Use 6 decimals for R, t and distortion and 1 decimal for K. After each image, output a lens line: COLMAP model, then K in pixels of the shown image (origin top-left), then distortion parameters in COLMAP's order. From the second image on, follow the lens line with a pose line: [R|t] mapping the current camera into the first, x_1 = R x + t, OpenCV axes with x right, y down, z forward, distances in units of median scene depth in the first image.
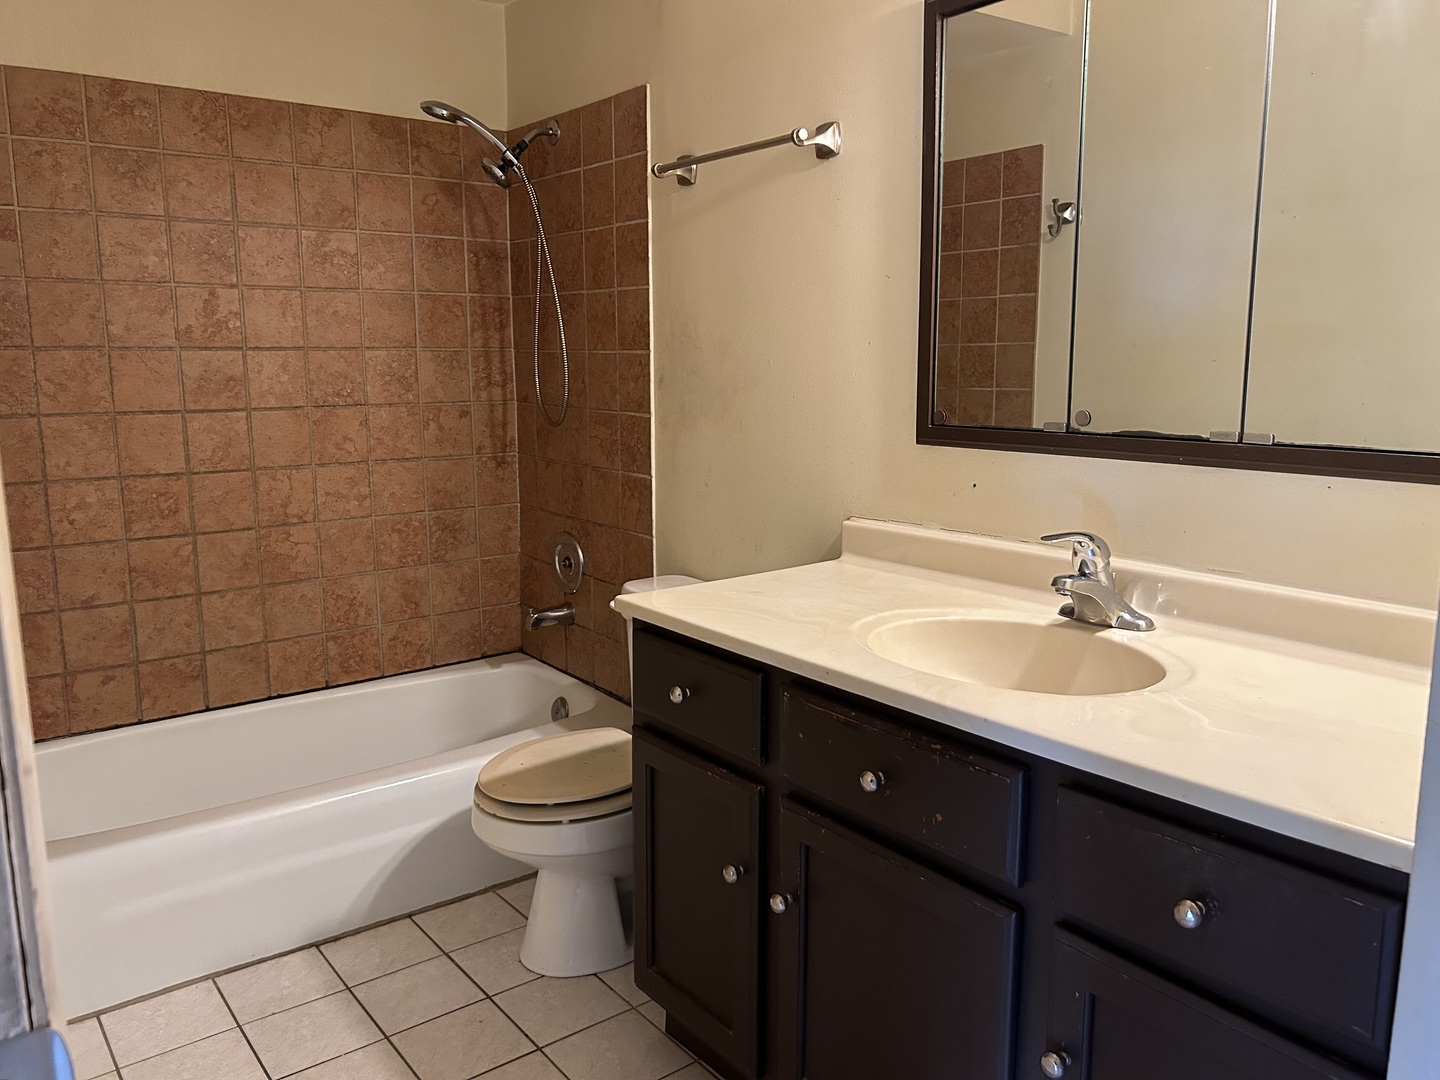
lens RADIAL K [[1124.2, 0, 710.7], [0, 1124.2, 538.5], [0, 0, 1]] dist [0.029558, -0.034916]
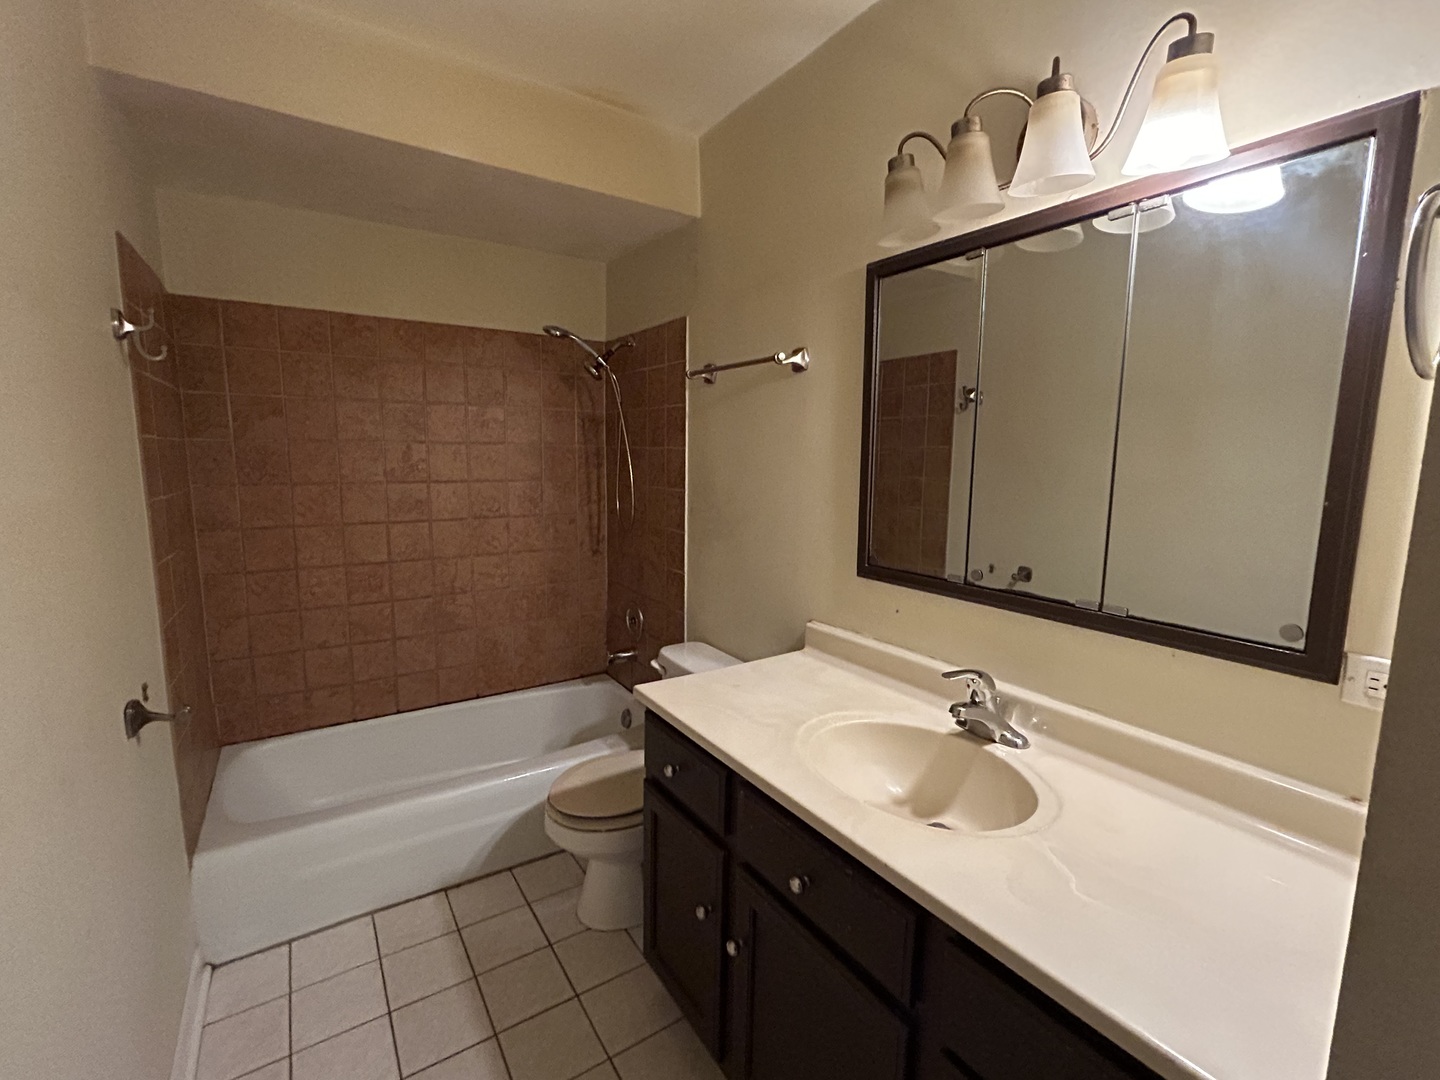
lens RADIAL K [[648.6, 0, 717.2], [0, 648.6, 535.9], [0, 0, 1]] dist [-0.010755, 0.000301]
pose [[0.997096, 0.026602, -0.071360, 0.053605], [-0.028455, 0.999281, -0.025076, -0.088768], [0.070642, 0.027034, 0.997135, 0.148422]]
